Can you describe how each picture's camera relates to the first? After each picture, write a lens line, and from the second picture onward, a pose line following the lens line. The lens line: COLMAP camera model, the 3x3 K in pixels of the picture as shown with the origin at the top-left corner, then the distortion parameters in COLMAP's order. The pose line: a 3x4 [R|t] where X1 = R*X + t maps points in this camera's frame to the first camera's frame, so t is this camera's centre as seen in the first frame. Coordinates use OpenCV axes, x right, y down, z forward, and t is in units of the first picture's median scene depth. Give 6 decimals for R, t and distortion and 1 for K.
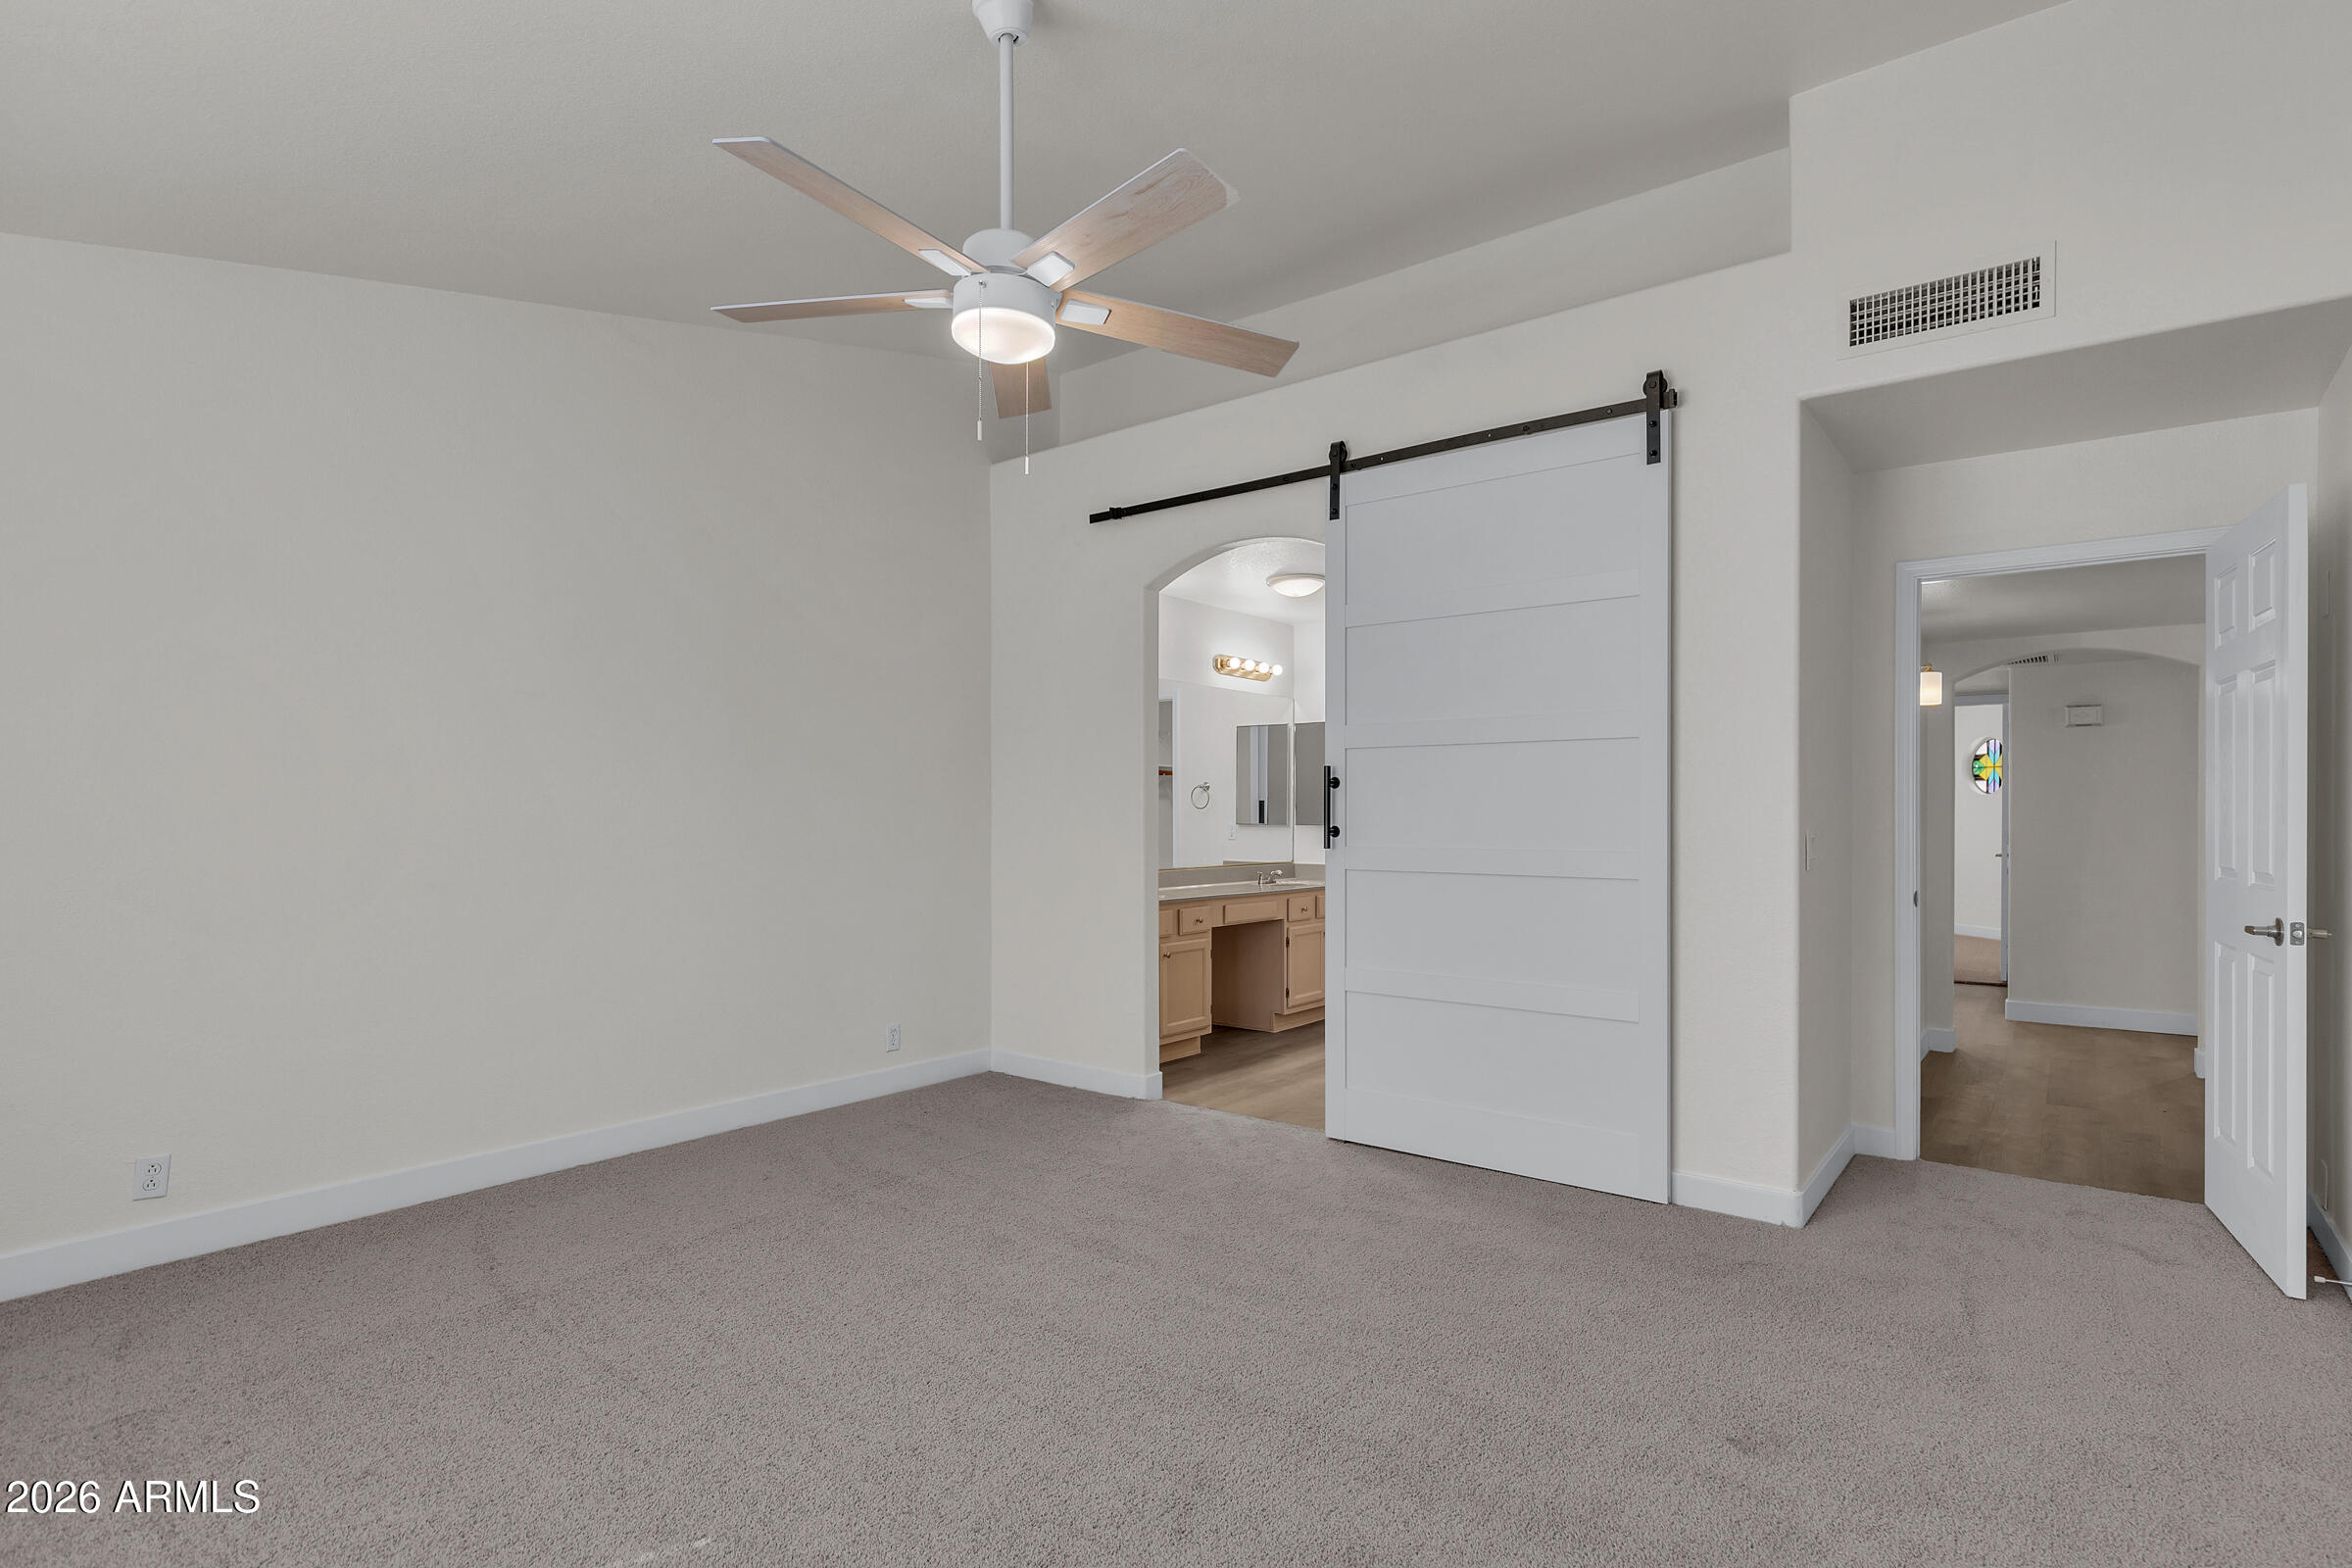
lens RADIAL K [[1155.1, 0, 1178.4], [0, 1155.1, 797.3], [0, 0, 1]] dist [0.000570, 0.000403]
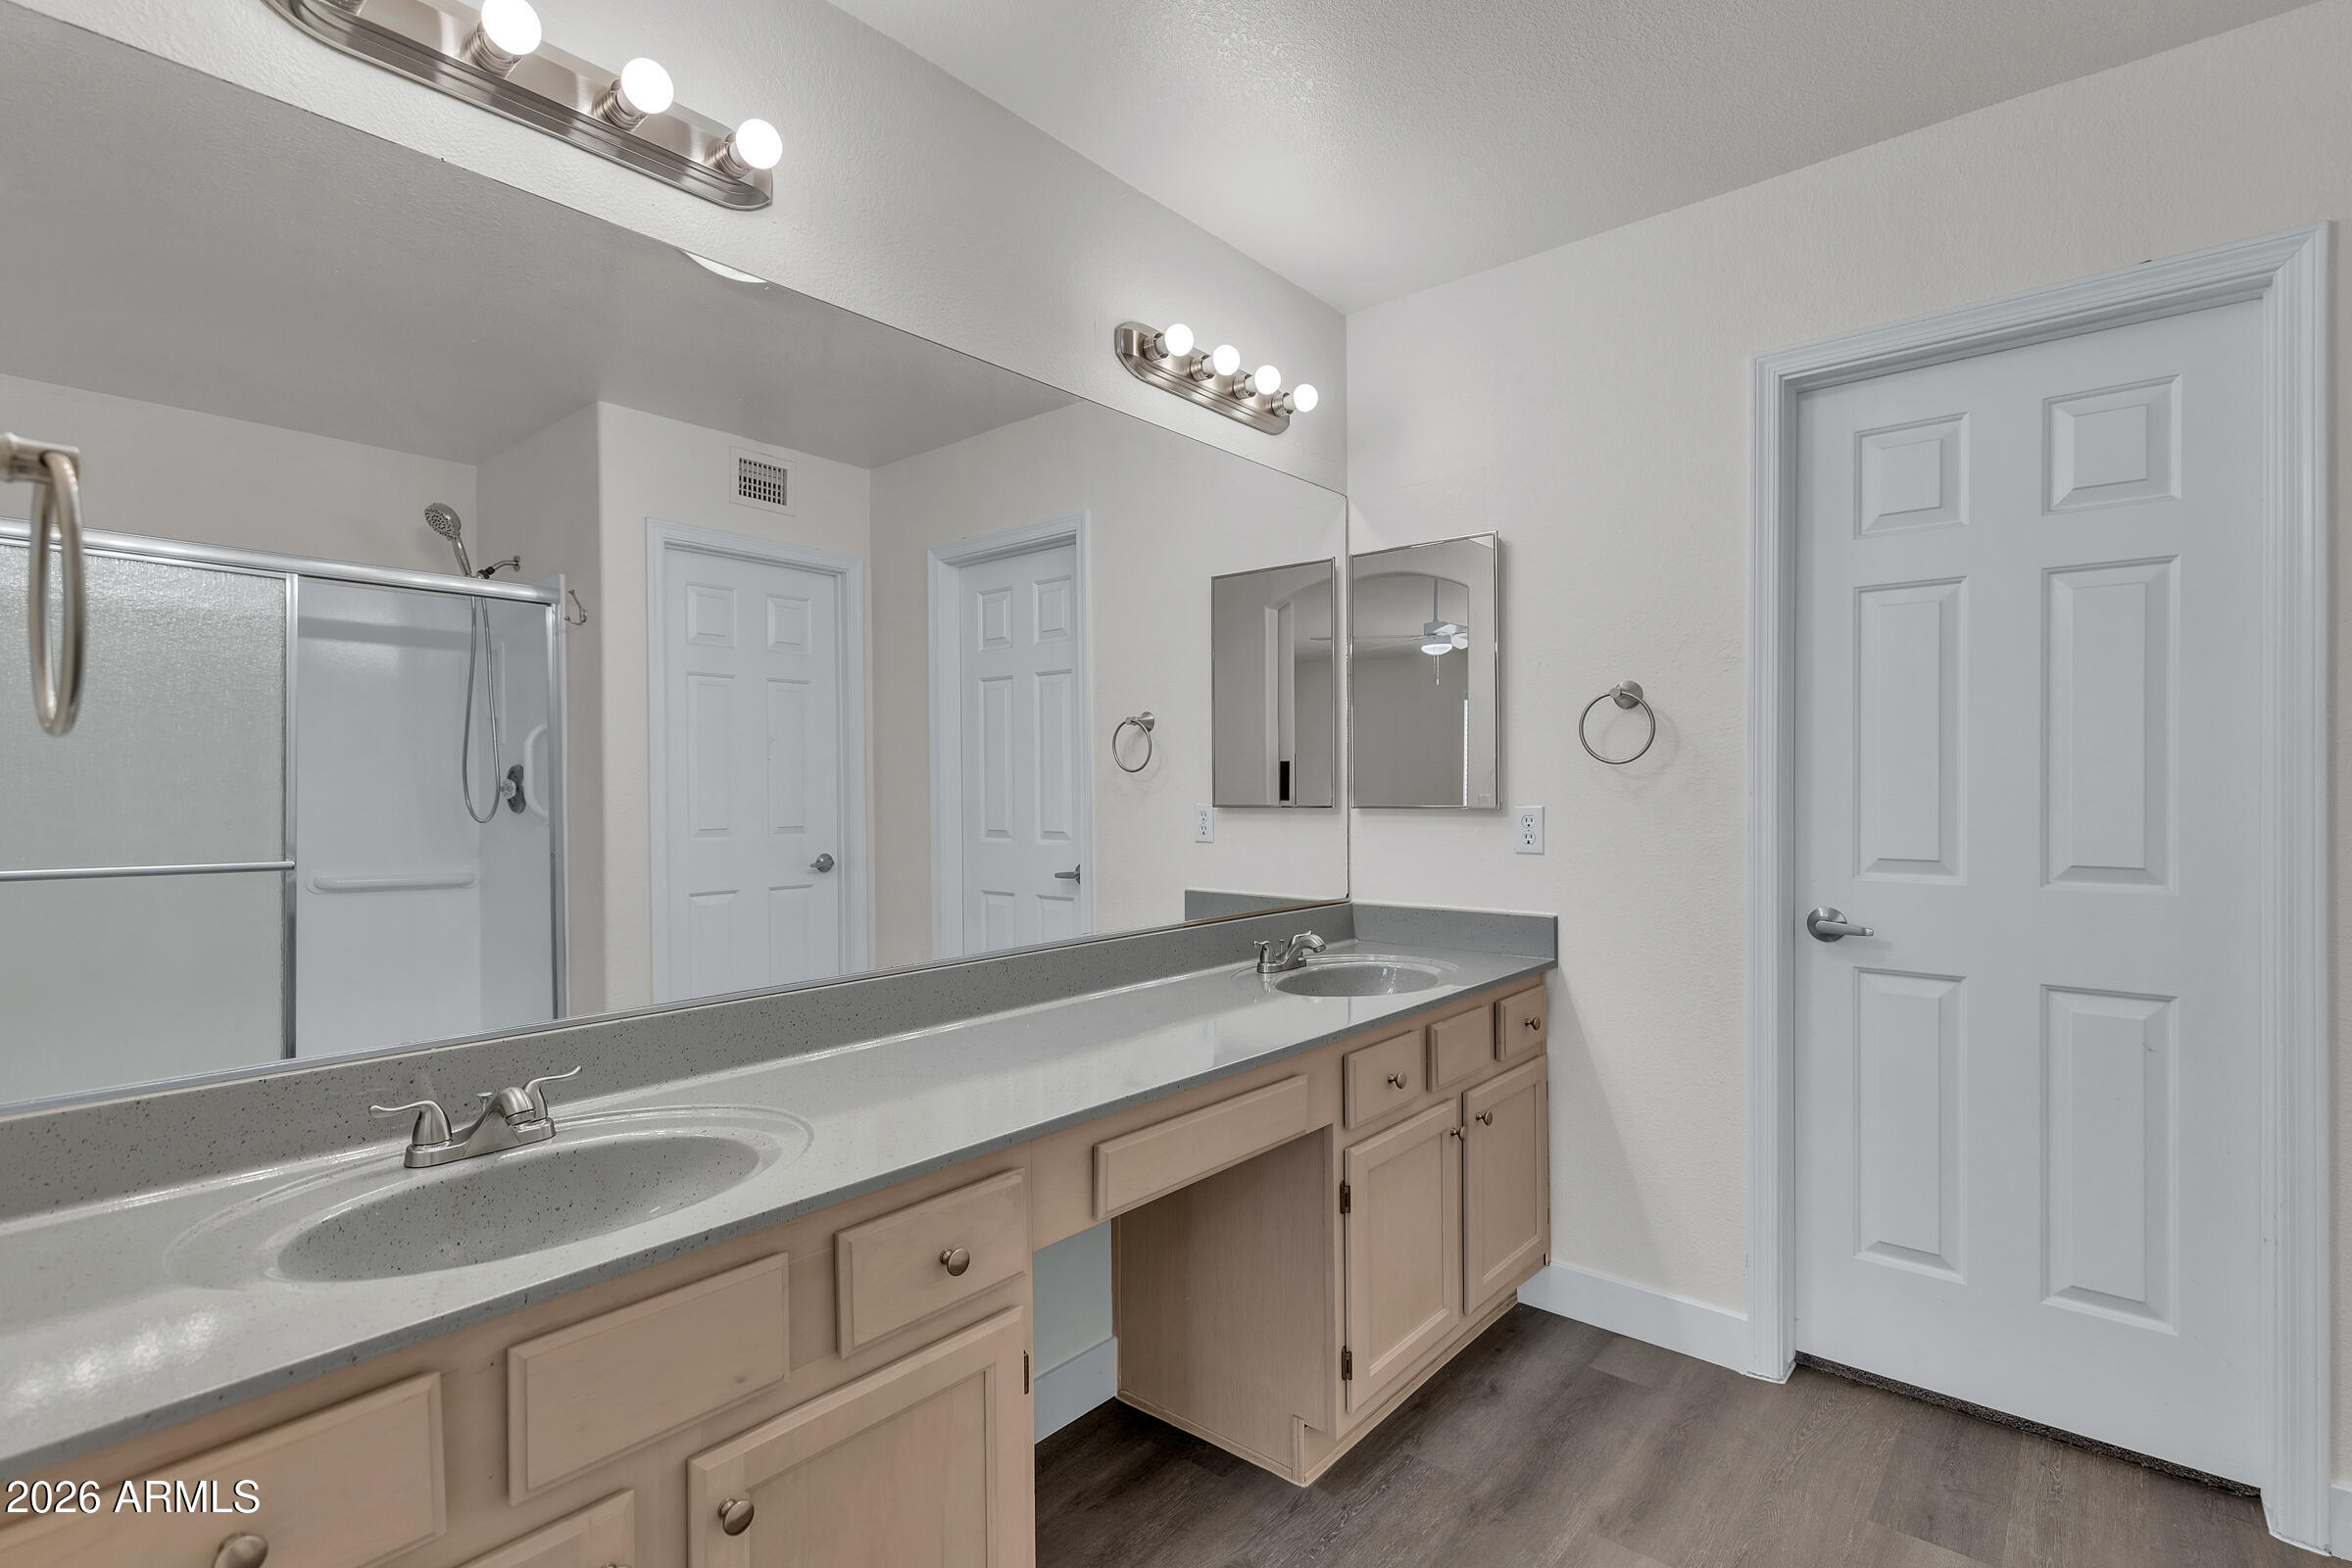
lens RADIAL K [[1155.1, 0, 1178.4], [0, 1155.1, 797.3], [0, 0, 1]] dist [0.000570, 0.000403]
pose [[0.999473, -0.009980, -0.030877, 0.059497], [0.010699, 0.999674, 0.023195, 0.011301], [0.030636, -0.023513, 0.999254, 0.677638]]
